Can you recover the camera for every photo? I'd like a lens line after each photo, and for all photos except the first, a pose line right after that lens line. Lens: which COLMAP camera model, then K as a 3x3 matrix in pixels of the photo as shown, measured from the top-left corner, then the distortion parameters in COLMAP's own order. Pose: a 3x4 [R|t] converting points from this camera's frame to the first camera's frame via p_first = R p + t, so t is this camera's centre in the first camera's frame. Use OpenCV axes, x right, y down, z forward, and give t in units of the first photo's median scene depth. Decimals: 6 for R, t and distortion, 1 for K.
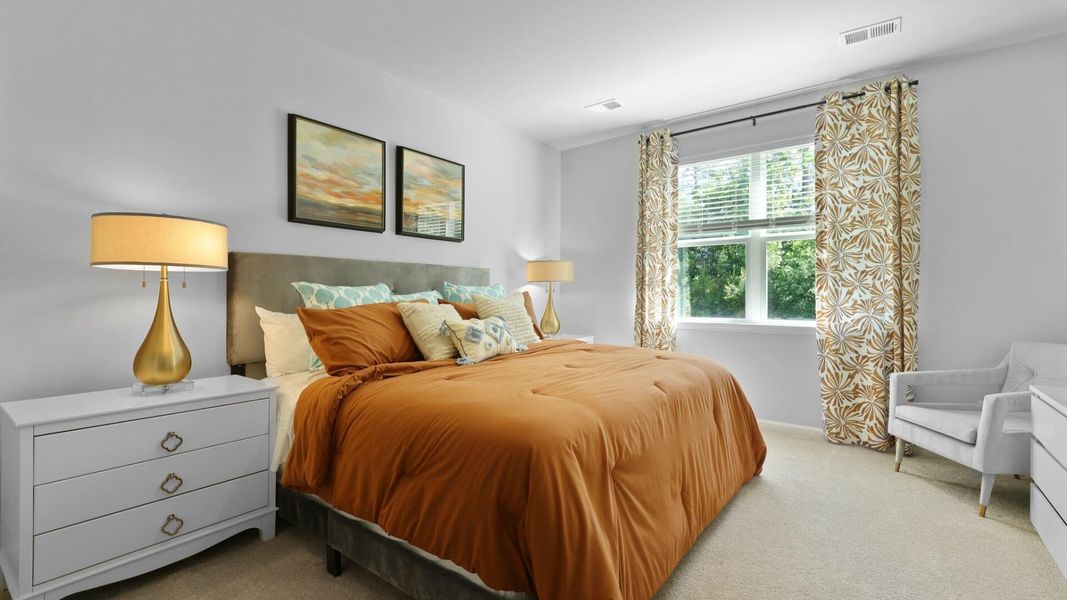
lens RADIAL K [[469.8, 0, 539.0], [0, 469.8, 296.0], [0, 0, 1]] dist [-0.000500, 0.000007]
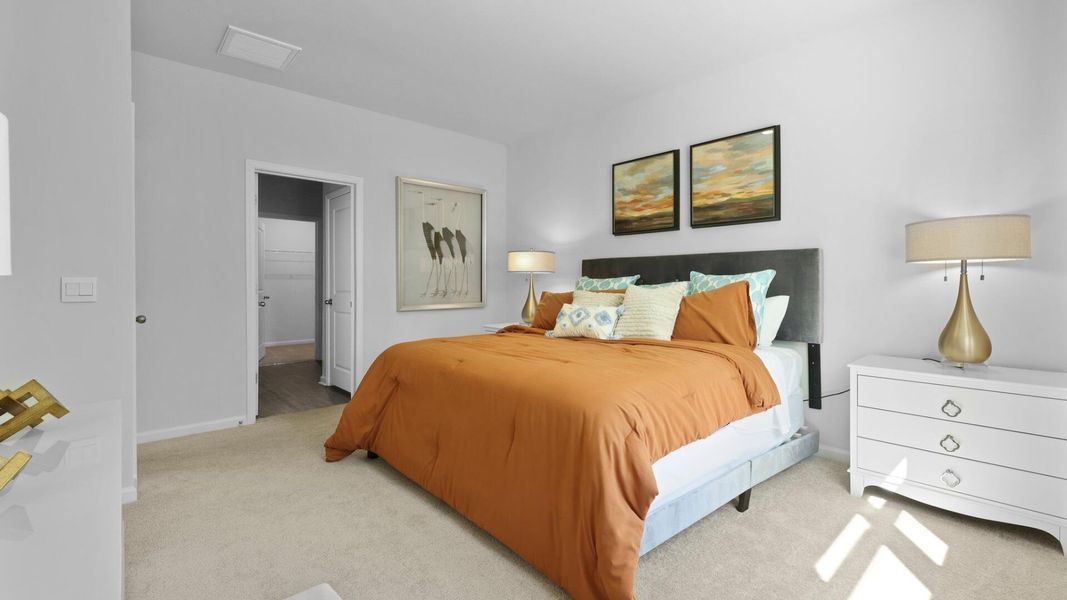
lens RADIAL K [[454.7, 0, 532.9], [0, 454.7, 290.4], [0, 0, 1]] dist [-0.002674, -0.000071]
pose [[-0.169163, 0.005166, -0.985575, 0.827680], [-0.006972, 0.999955, 0.006438, 0.006488], [0.985563, 0.007961, -0.169119, 0.863485]]
